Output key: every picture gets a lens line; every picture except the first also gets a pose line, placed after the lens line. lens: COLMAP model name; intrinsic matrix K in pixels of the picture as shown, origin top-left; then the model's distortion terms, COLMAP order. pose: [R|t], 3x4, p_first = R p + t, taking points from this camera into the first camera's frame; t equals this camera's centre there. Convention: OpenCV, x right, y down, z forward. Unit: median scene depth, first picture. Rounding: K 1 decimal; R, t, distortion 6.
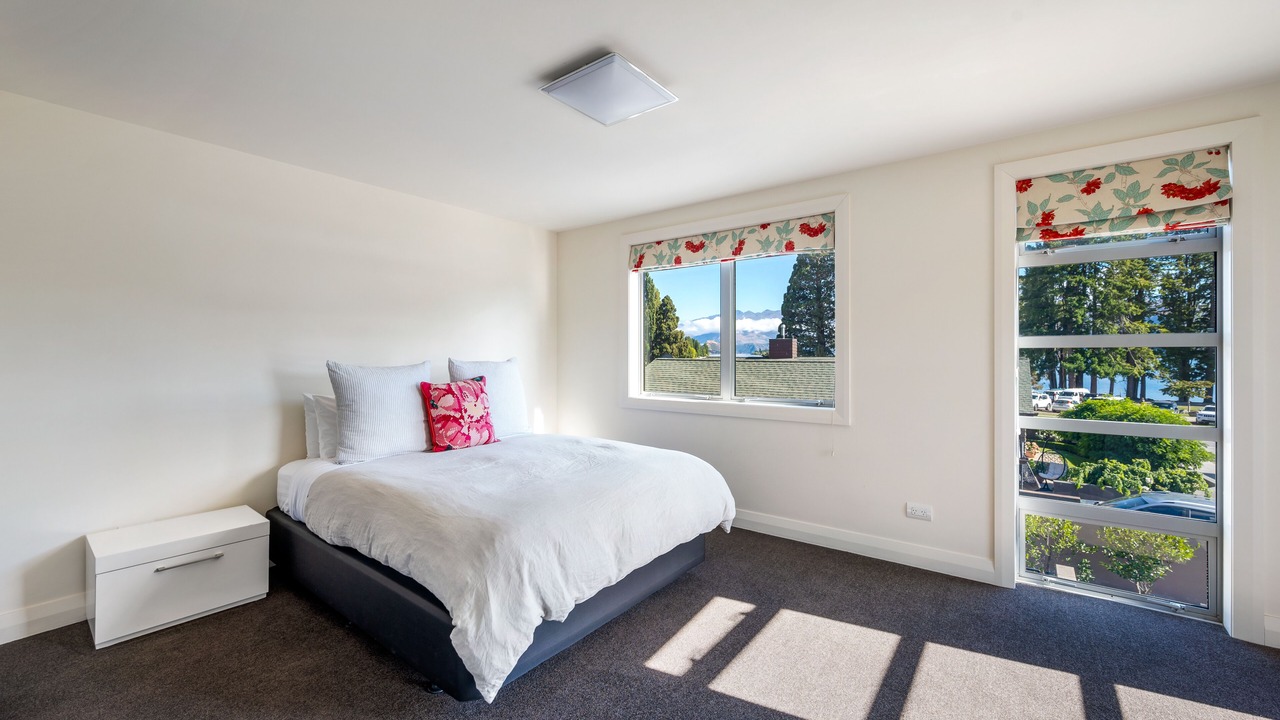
lens RADIAL K [[541.0, 0, 646.1], [0, 541.0, 350.3], [0, 0, 1]] dist [-0.001071, -0.000202]
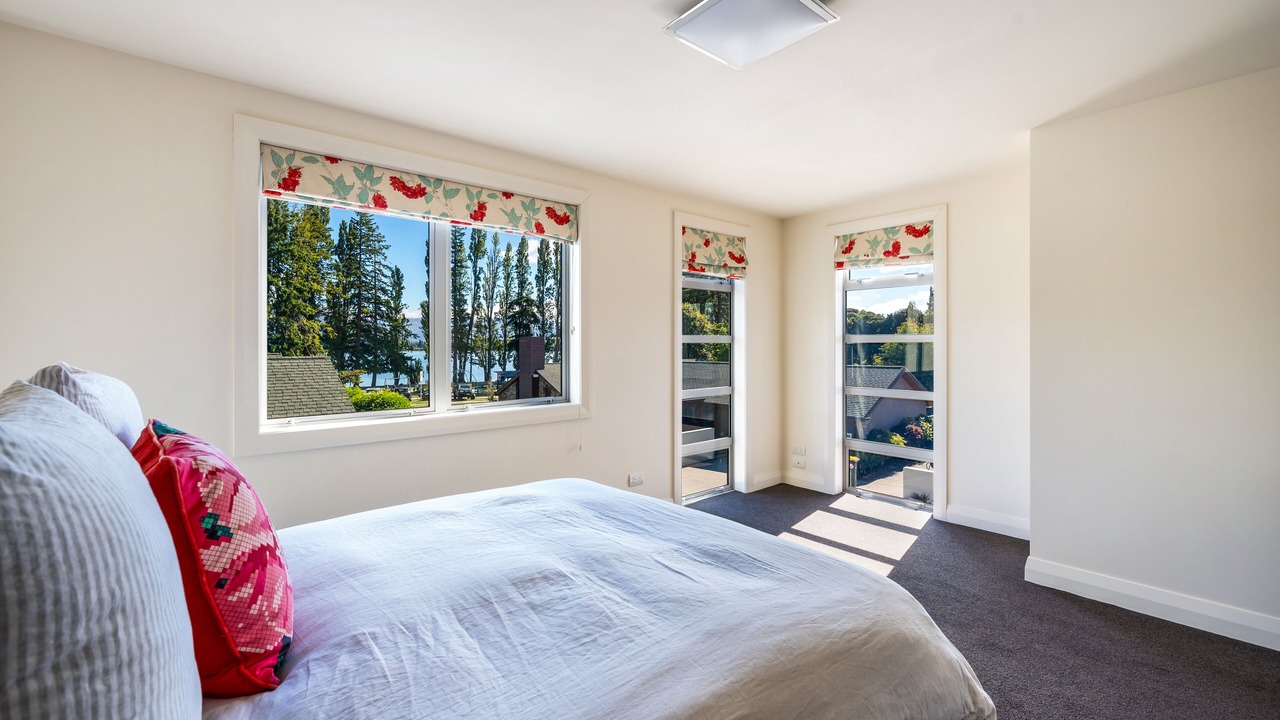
lens RADIAL K [[541.0, 0, 646.1], [0, 541.0, 350.3], [0, 0, 1]] dist [-0.001071, -0.000202]
pose [[0.174782, -0.006990, 0.984582, -0.563832], [-0.001410, 0.999972, 0.007350, 0.002748], [-0.984606, -0.002673, 0.174767, 0.644333]]
